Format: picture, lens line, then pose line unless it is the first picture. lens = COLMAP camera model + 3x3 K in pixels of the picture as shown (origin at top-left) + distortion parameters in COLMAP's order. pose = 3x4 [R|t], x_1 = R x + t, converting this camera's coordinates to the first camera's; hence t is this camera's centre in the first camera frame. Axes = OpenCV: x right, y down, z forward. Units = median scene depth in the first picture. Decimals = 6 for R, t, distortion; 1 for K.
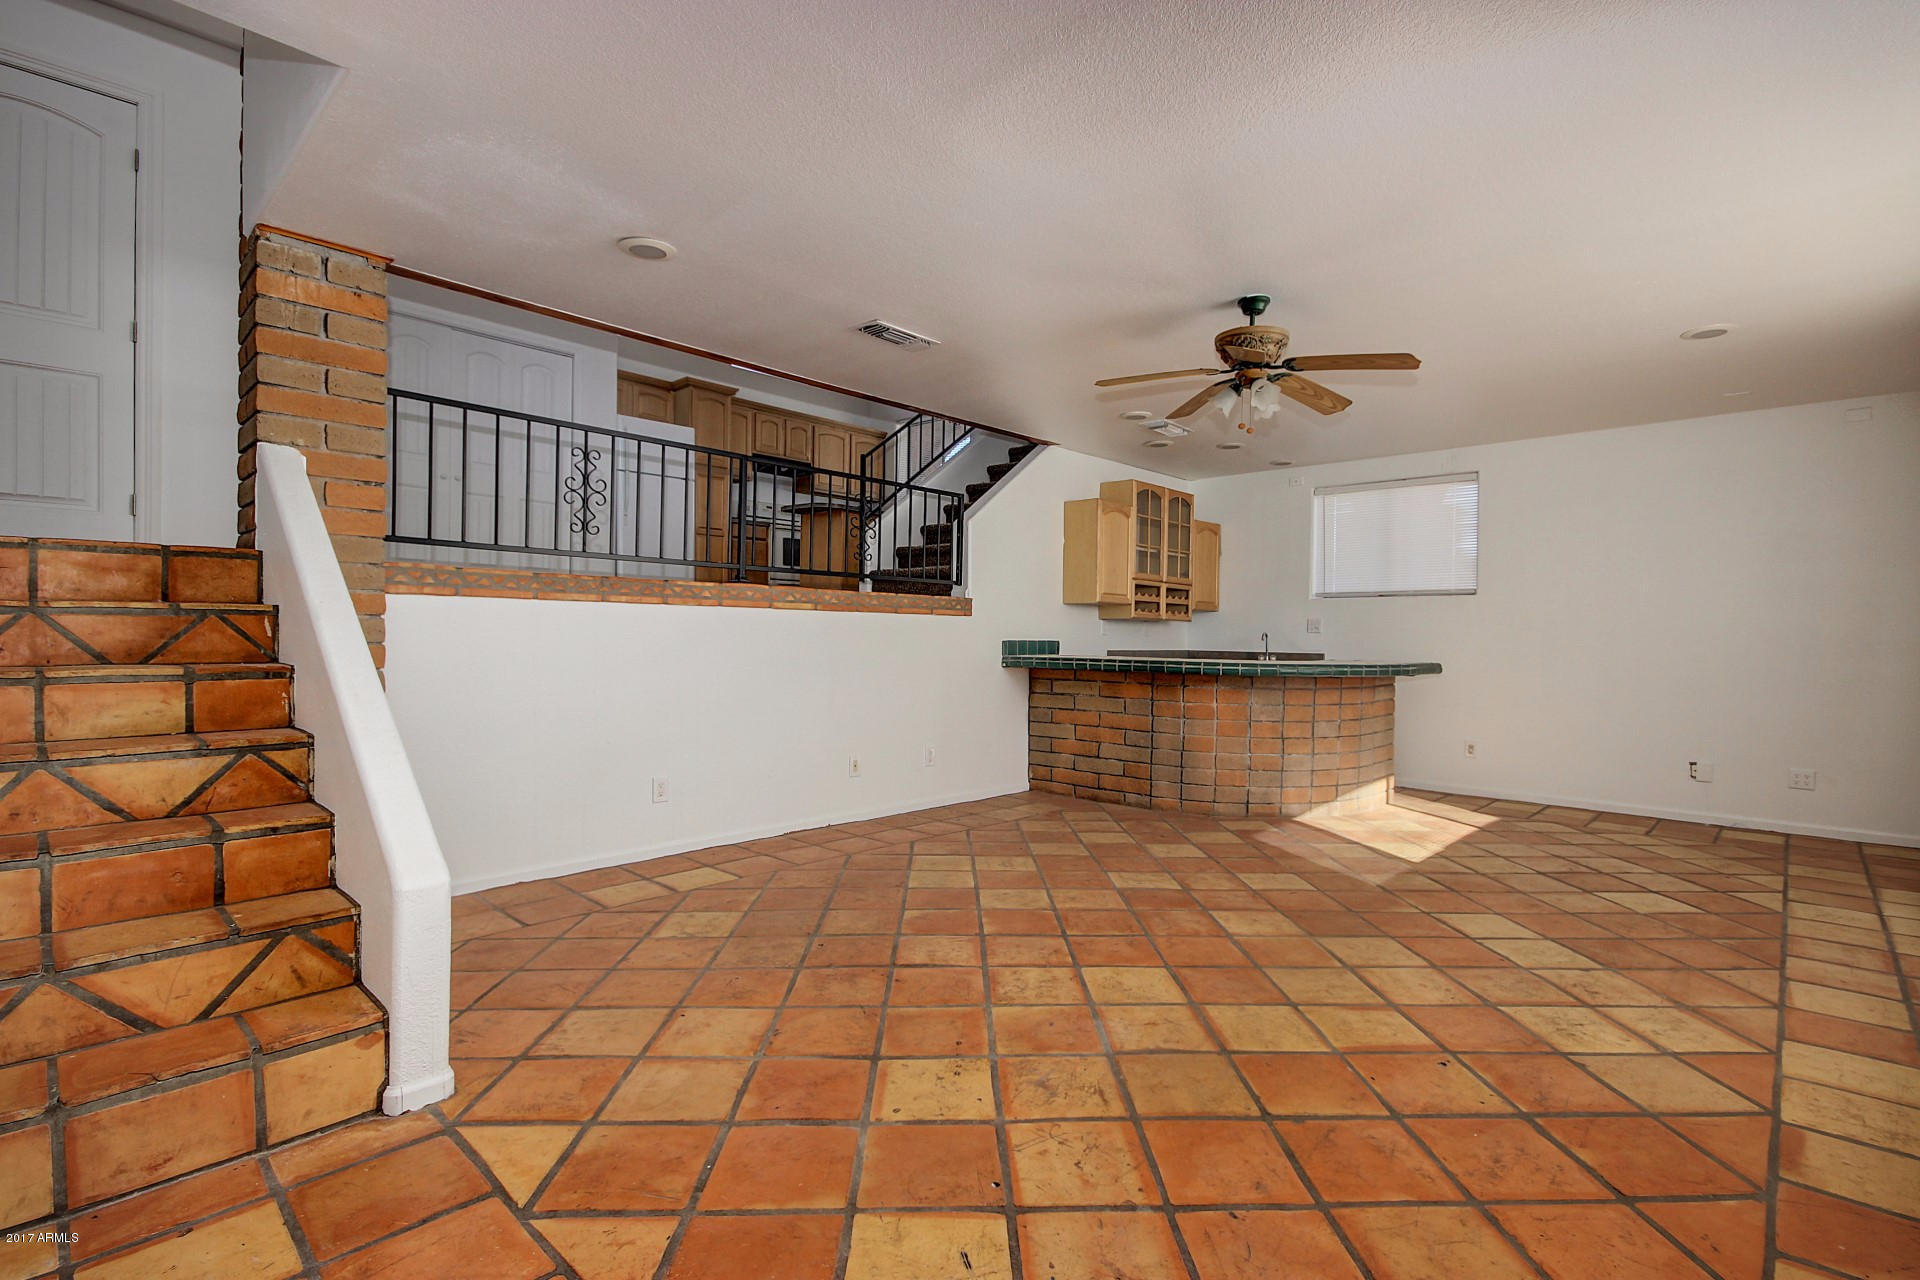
lens RADIAL K [[901.9, 0, 975.4], [0, 901.9, 644.7], [0, 0, 1]] dist [0.003139, -0.000370]
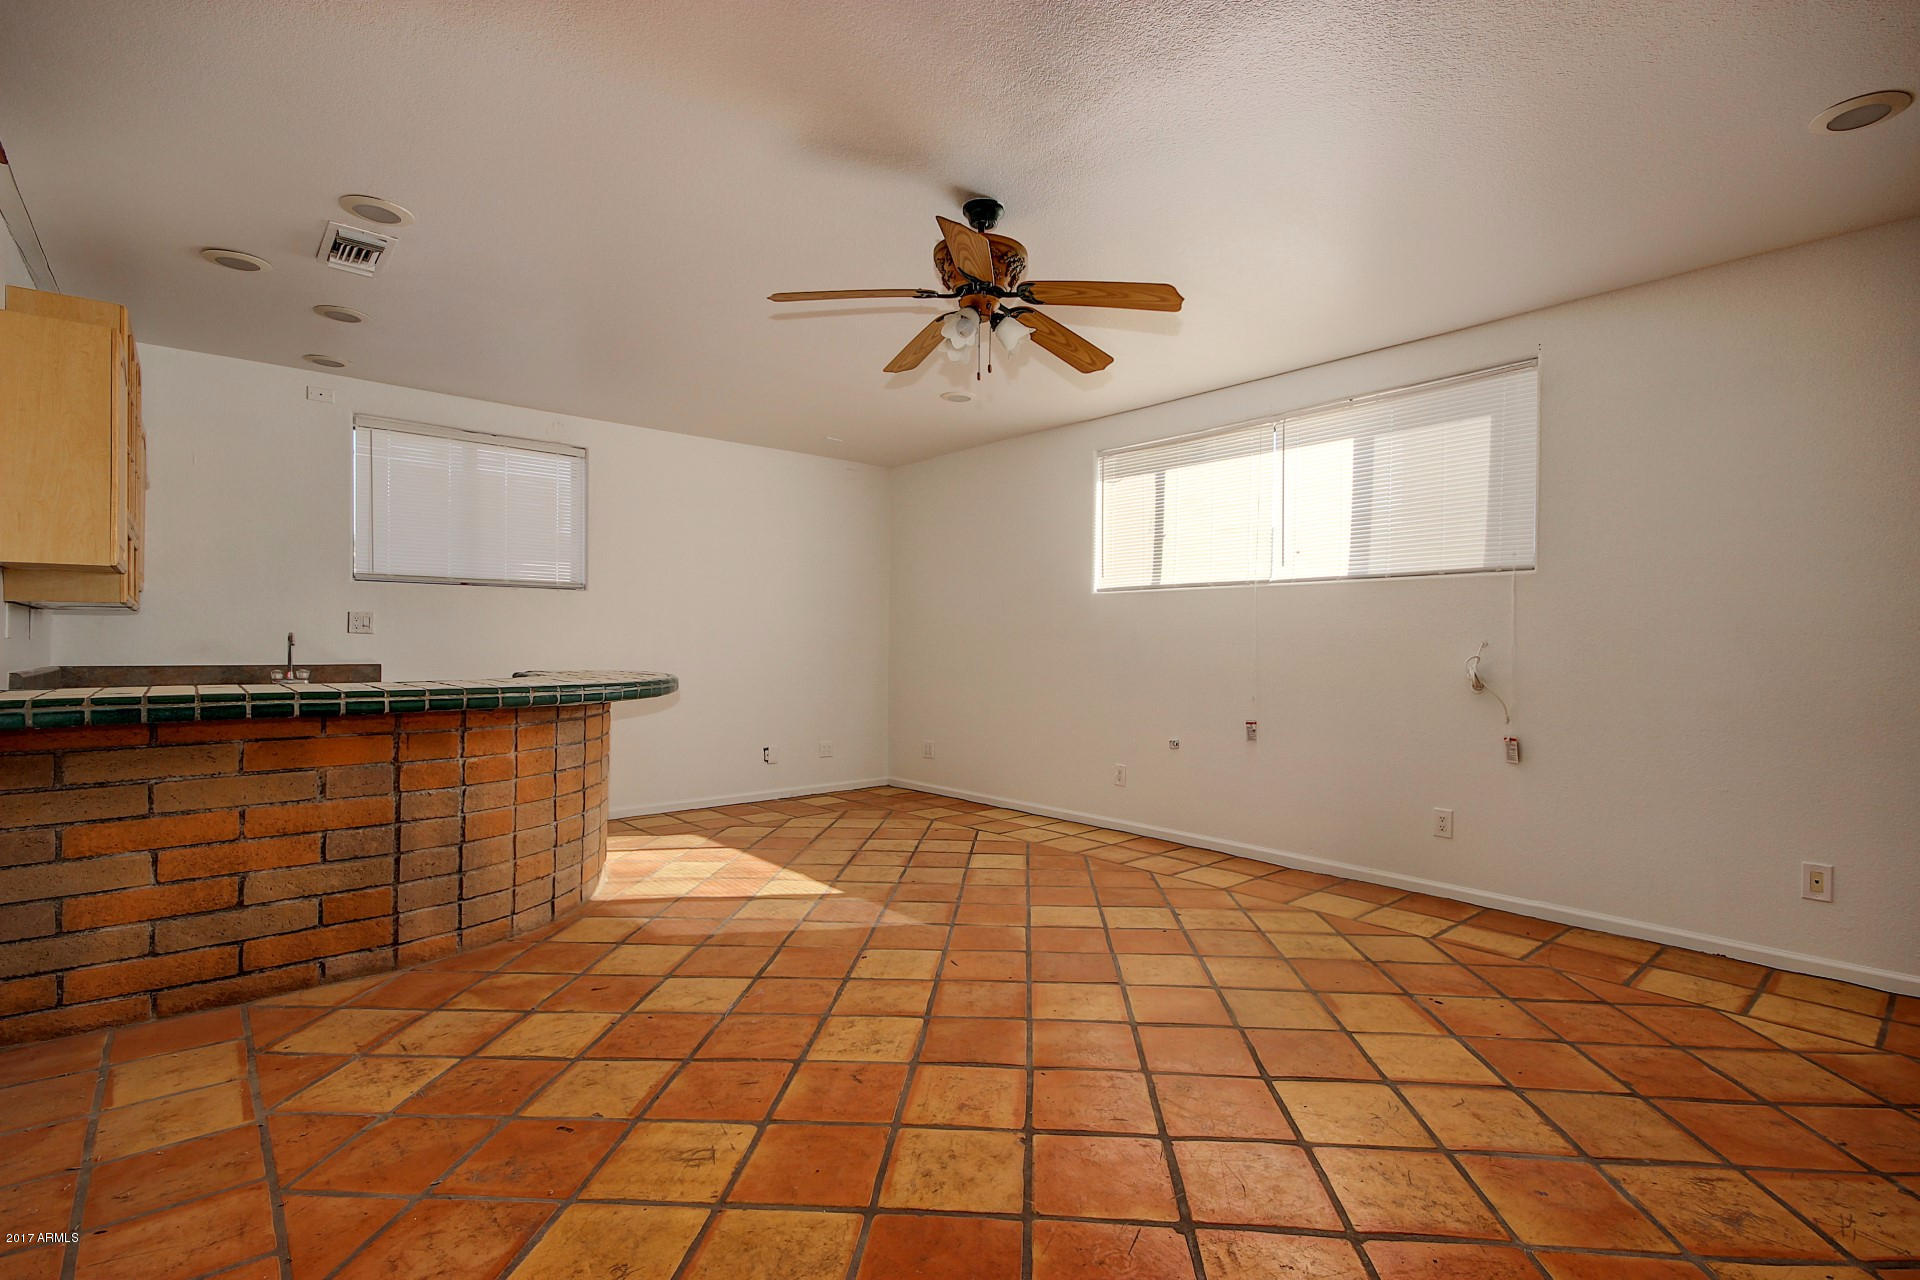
lens RADIAL K [[901.9, 0, 975.4], [0, 901.9, 644.7], [0, 0, 1]] dist [0.003139, -0.000370]
pose [[0.102050, -0.011446, 0.994713, -0.299877], [0.009345, 0.999901, 0.010547, -0.010773], [-0.994735, 0.008219, 0.102147, 0.610235]]
